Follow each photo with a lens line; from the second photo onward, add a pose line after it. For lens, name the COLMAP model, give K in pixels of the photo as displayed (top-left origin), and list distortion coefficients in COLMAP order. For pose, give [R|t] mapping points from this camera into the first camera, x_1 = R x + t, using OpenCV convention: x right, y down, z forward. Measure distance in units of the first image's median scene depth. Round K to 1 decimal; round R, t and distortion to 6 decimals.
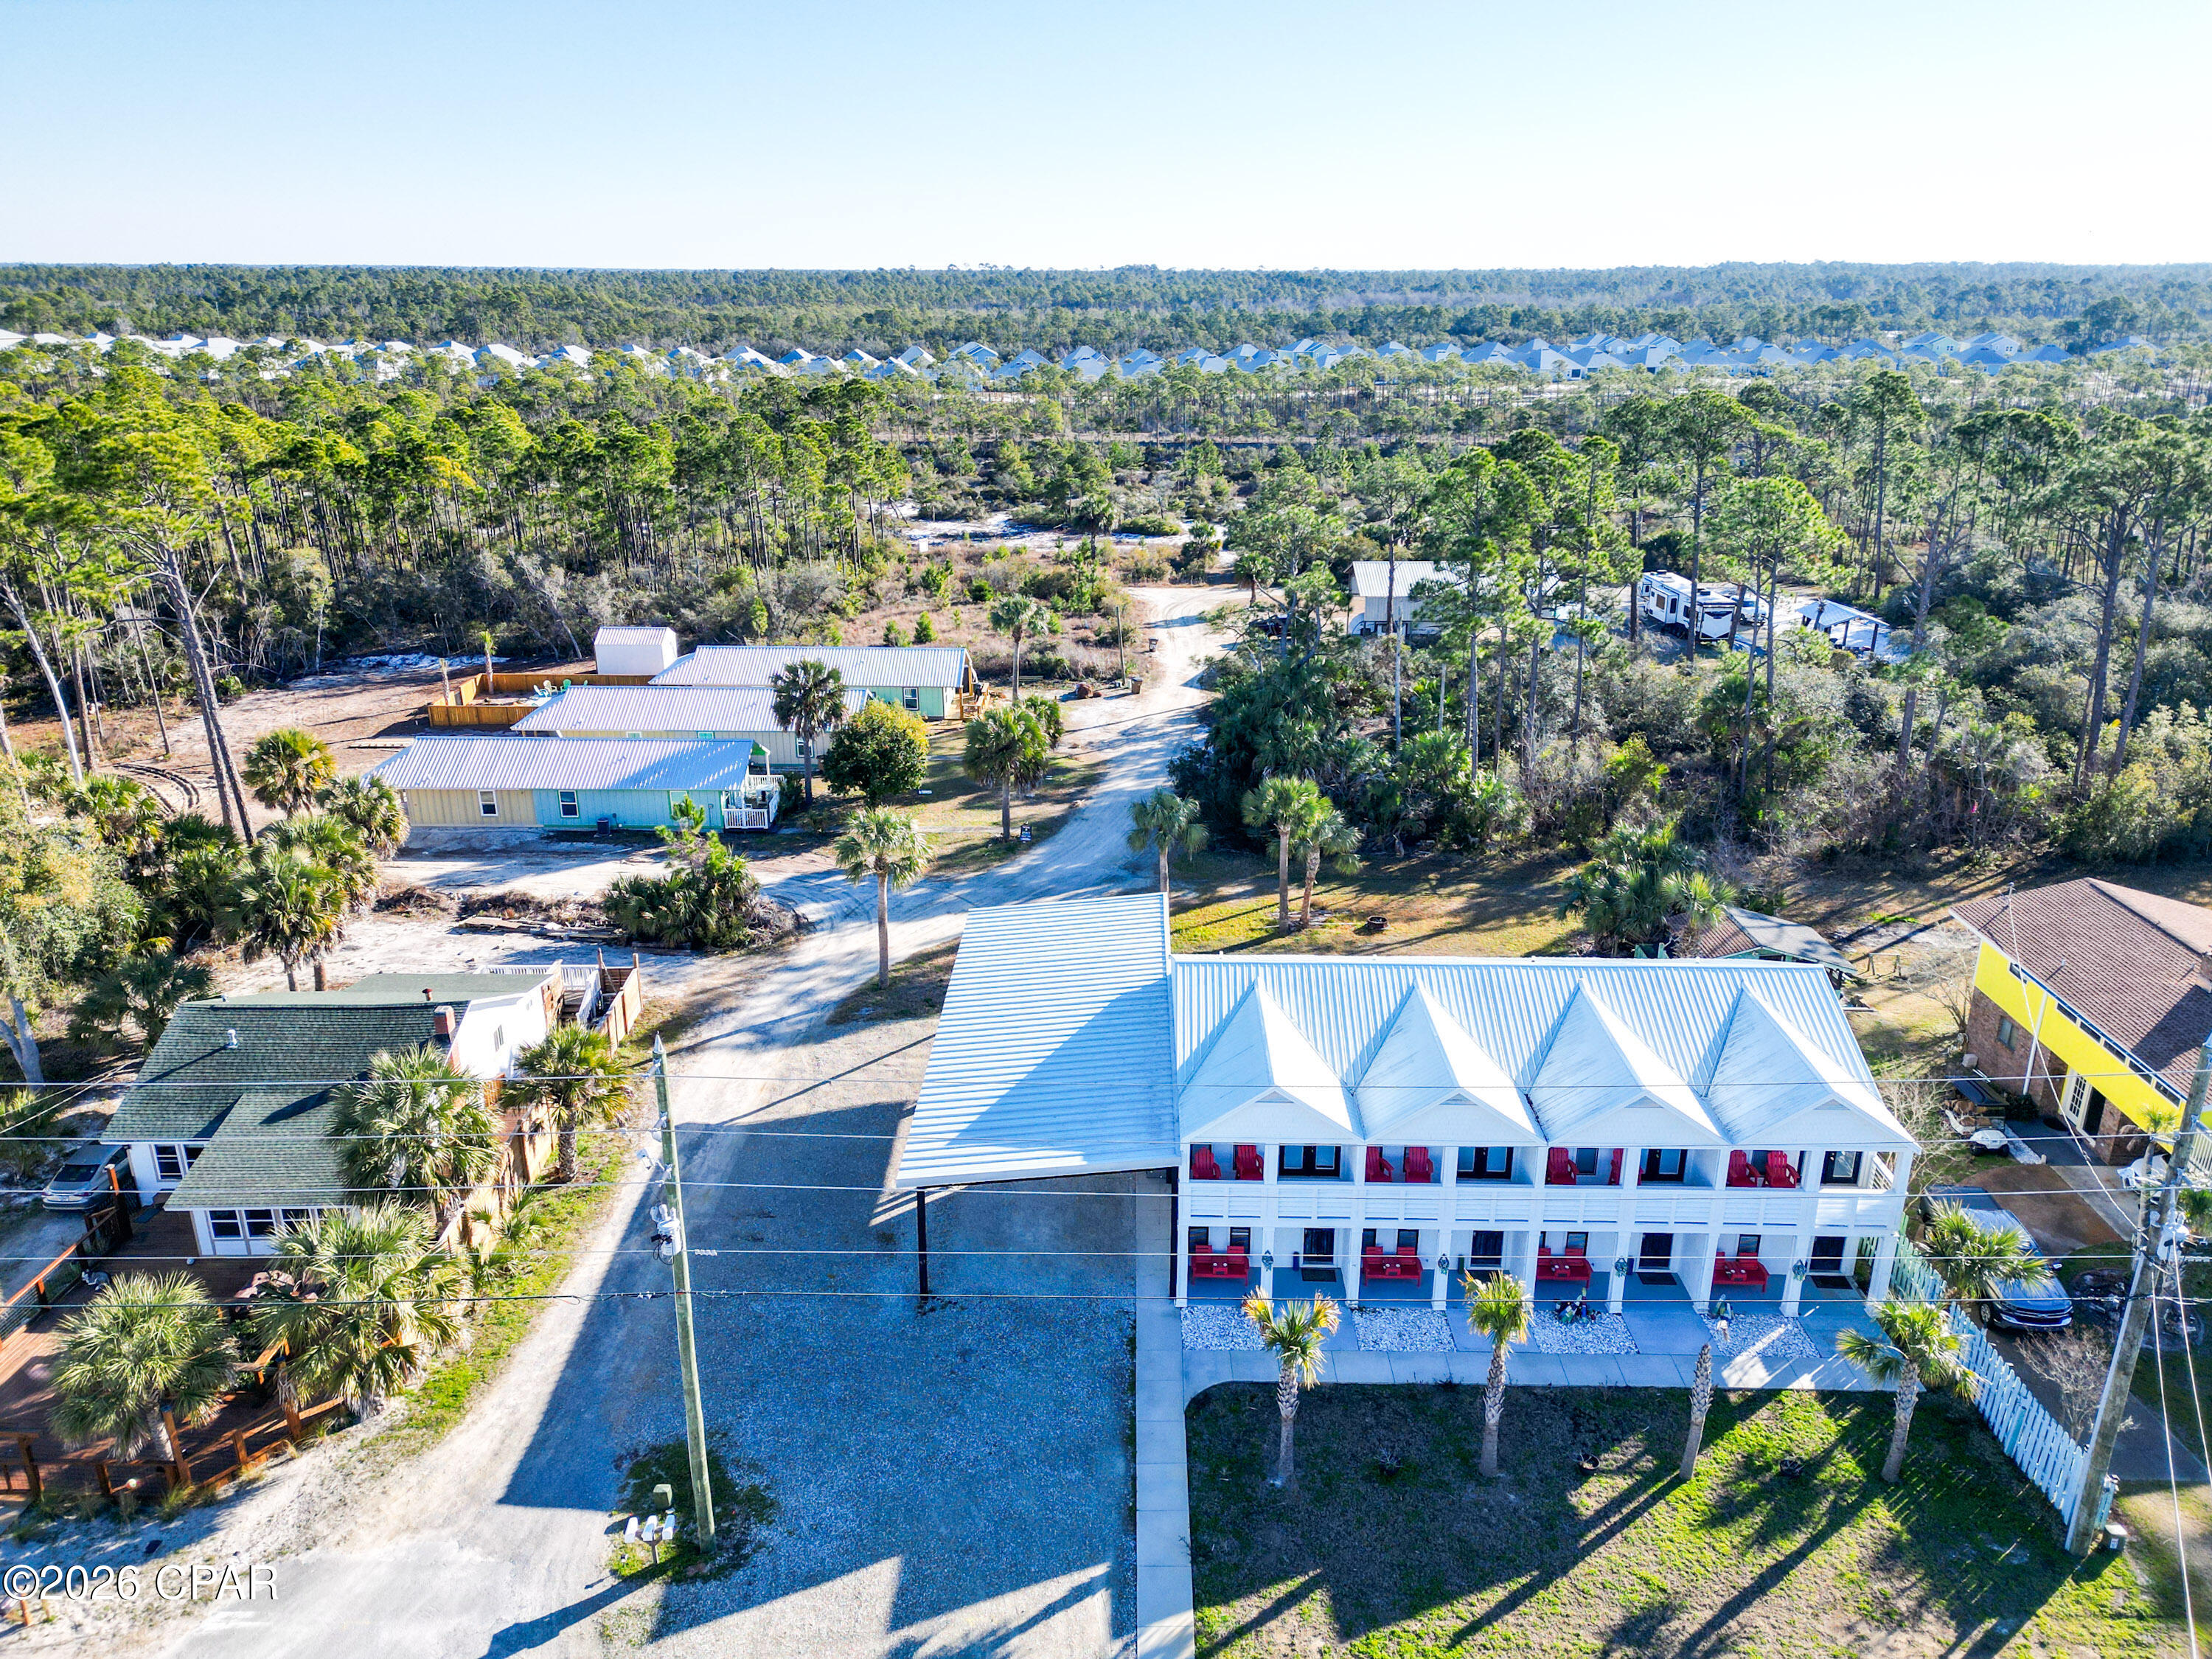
lens RADIAL K [[1555.7, 0, 1106.0], [0, 1555.7, 829.5], [0, 0, 1]] dist [0.071487, -0.063511]
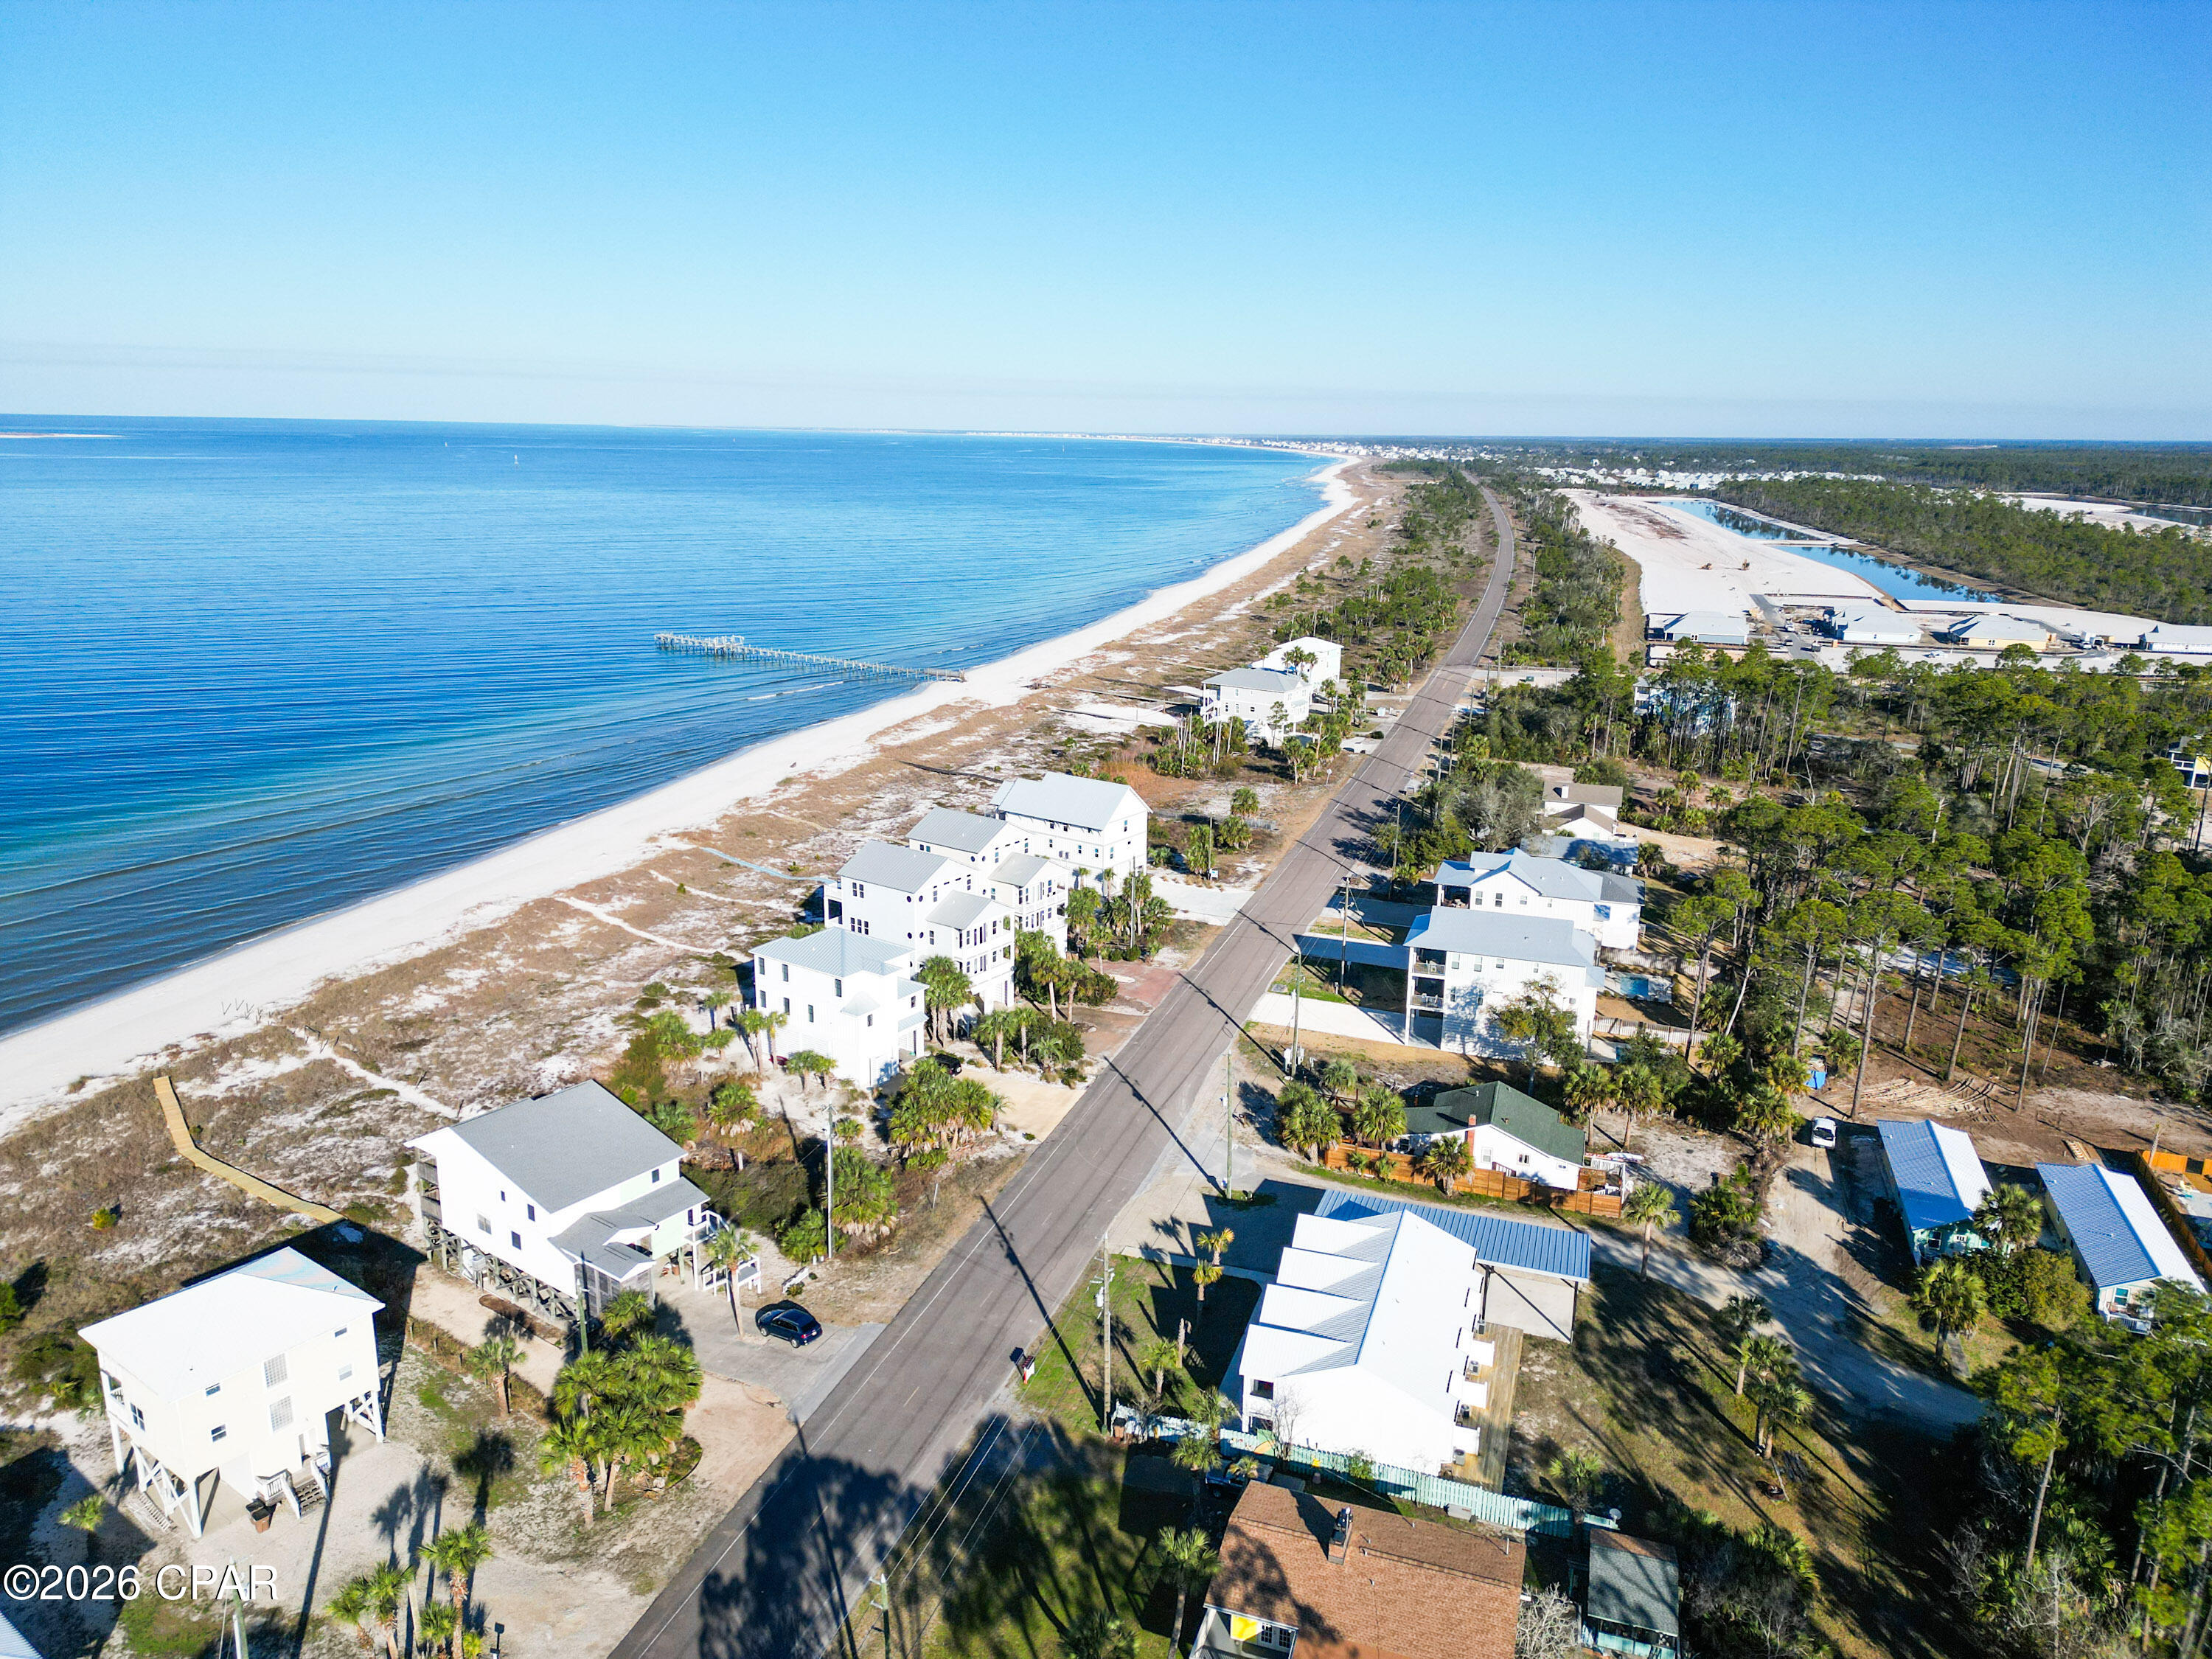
lens RADIAL K [[1544.0, 0, 1114.9], [0, 1544.0, 828.7], [0, 0, 1]] dist [0.065043, -0.049882]
pose [[-0.303338, 0.231419, -0.924354, 2.669319], [-0.333487, 0.882930, 0.330486, -1.259880], [0.892621, 0.408509, -0.190651, 1.020631]]
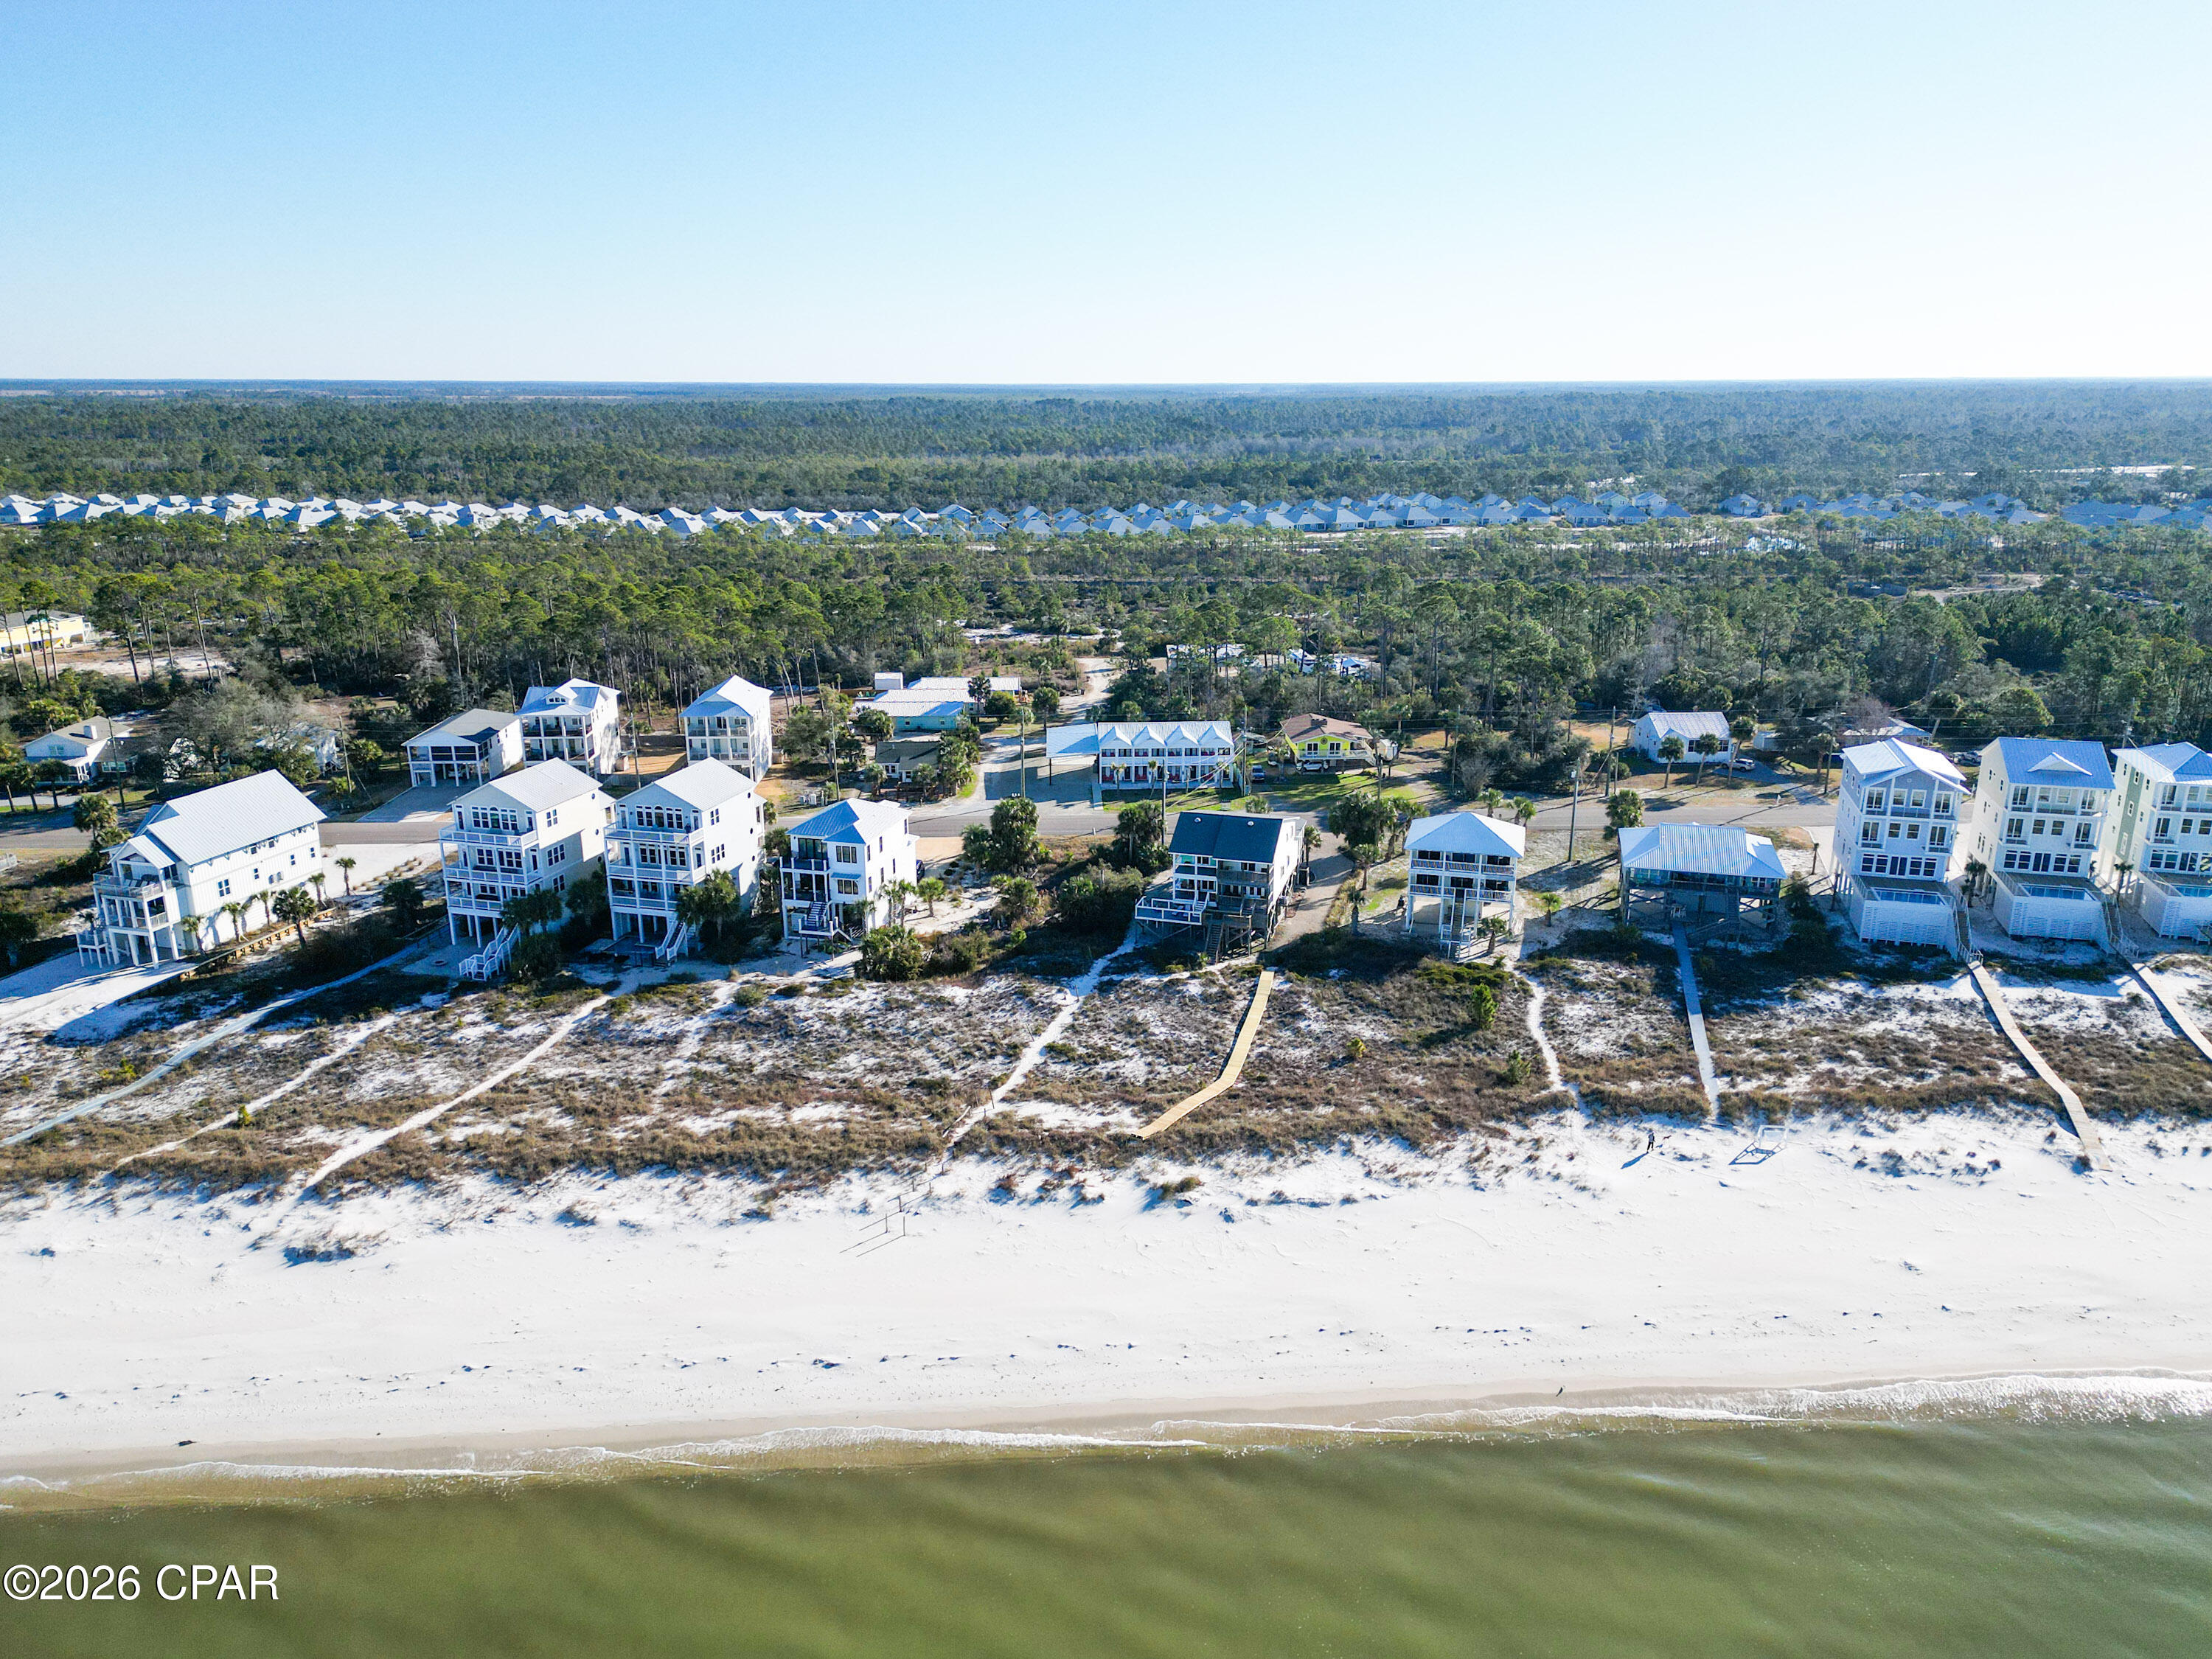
lens RADIAL K [[1555.7, 0, 1106.0], [0, 1555.7, 829.5], [0, 0, 1]] dist [0.071487, -0.063511]
pose [[0.998624, -0.015320, 0.050152, -0.224238], [0.018343, 0.998008, -0.060368, 0.872193], [-0.049128, 0.061205, 0.996915, -4.683913]]
